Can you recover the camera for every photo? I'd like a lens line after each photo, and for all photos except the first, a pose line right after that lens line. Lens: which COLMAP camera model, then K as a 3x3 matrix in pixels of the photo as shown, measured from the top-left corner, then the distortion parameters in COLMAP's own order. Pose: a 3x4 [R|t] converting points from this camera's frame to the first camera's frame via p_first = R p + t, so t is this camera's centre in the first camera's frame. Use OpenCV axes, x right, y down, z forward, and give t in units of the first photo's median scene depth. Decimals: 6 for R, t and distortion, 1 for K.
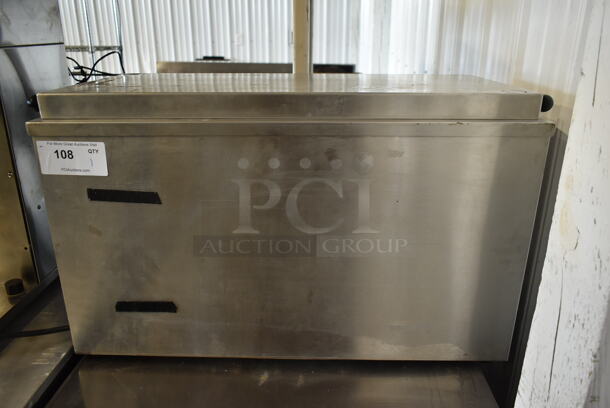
lens RADIAL K [[458.3, 0, 305.0], [0, 458.3, 204.0], [0, 0, 1]] dist [-0.003879, 0.000795]
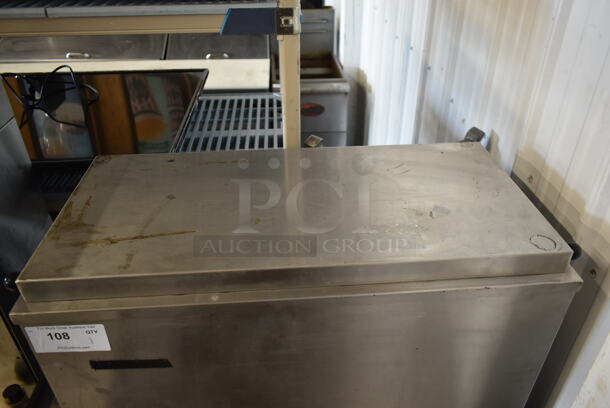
lens RADIAL K [[458.3, 0, 305.0], [0, 458.3, 204.0], [0, 0, 1]] dist [-0.003879, 0.000795]
pose [[0.995567, -0.058752, 0.073451, -0.092647], [0.040036, 0.971341, 0.234296, -0.548274], [-0.085112, -0.230316, 0.969387, 0.141519]]
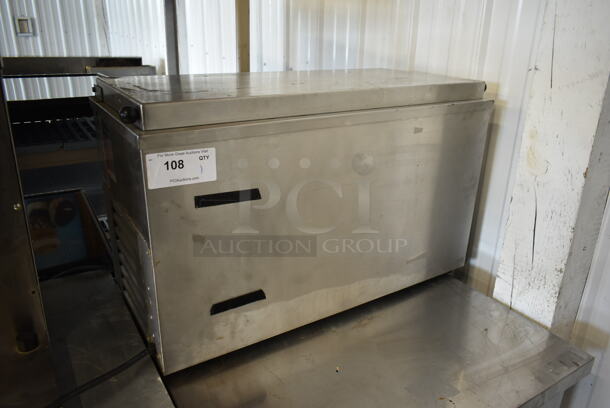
lens RADIAL K [[458.3, 0, 305.0], [0, 458.3, 204.0], [0, 0, 1]] dist [-0.003879, 0.000795]
pose [[0.828233, -0.184169, 0.529257, -0.816459], [0.171637, 0.982432, 0.073269, -0.050260], [-0.533452, 0.030157, 0.845292, 0.035946]]
